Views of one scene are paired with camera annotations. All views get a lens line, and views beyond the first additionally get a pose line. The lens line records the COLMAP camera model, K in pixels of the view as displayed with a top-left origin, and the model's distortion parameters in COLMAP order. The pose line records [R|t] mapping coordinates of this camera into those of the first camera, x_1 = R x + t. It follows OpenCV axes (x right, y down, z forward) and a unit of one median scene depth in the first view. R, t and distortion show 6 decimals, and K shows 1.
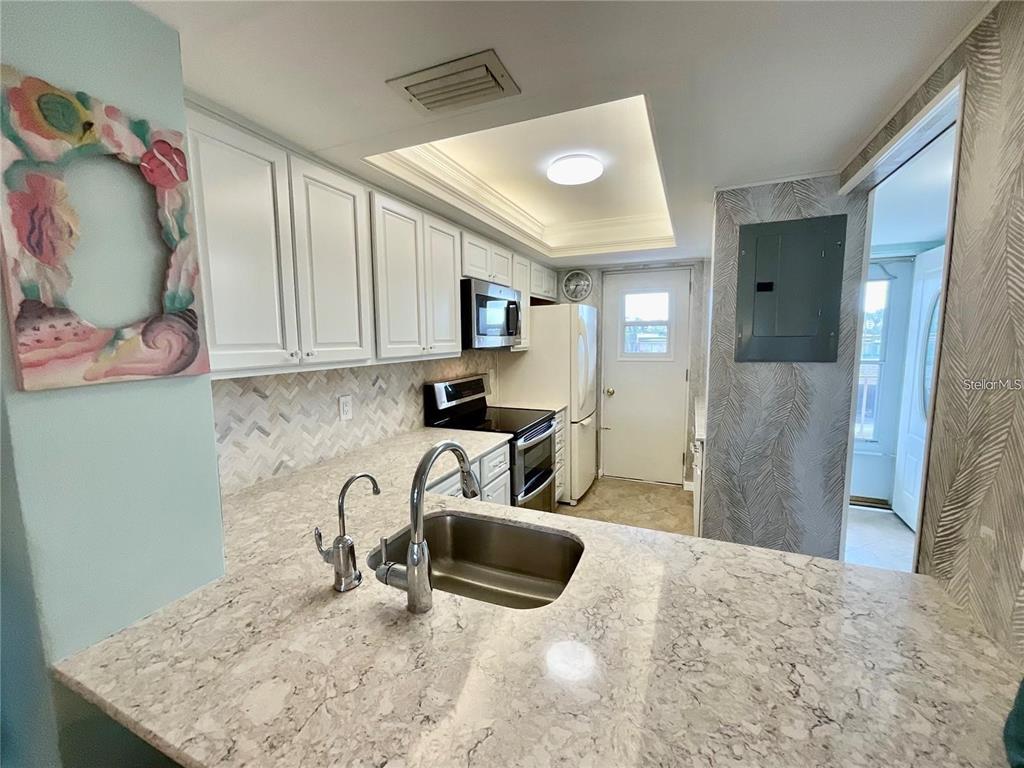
lens RADIAL K [[416.7, 0, 509.6], [0, 416.7, 385.0], [0, 0, 1]] dist [-0.003676, 0.000699]
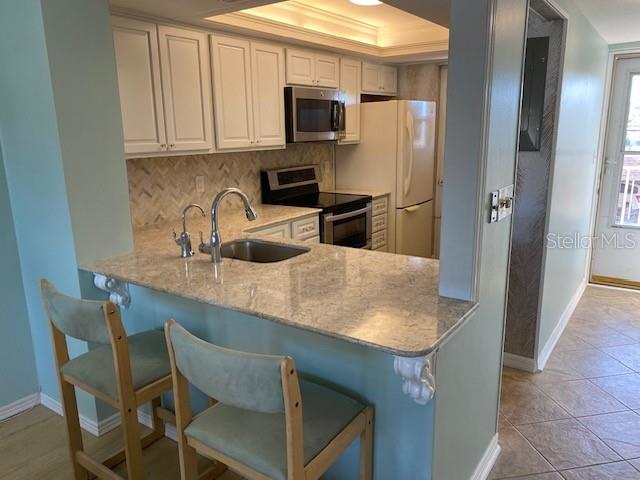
lens RADIAL K [[486.8, 0, 315.3], [0, 486.8, 244.3], [0, 0, 1]] dist [0.039697, -0.013109]
pose [[0.979806, 0.038421, -0.196225, 0.335801], [-0.014897, 0.992664, 0.119981, 0.052528], [0.199396, -0.114635, 0.973191, -0.586329]]
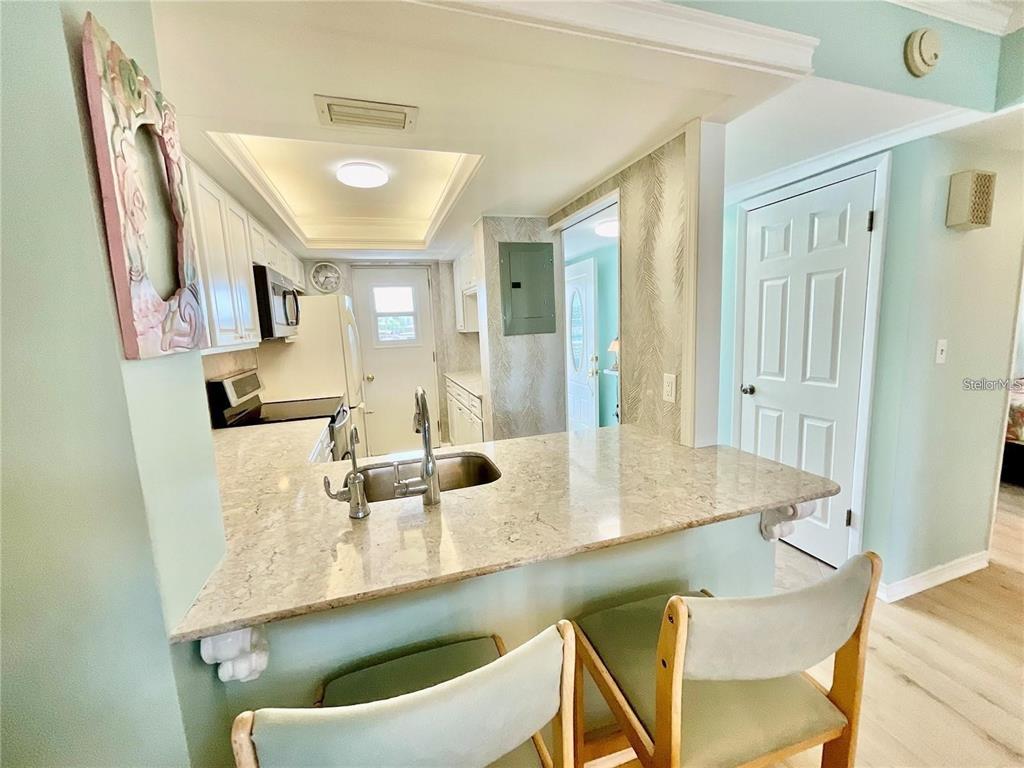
lens RADIAL K [[416.7, 0, 510.9], [0, 416.7, 385.5], [0, 0, 1]] dist [-0.003676, 0.000699]
pose [[0.750740, -0.117884, 0.649995, -0.371535], [0.111303, 0.992454, 0.051438, 0.040746], [-0.651154, 0.033730, 0.758196, -0.109170]]
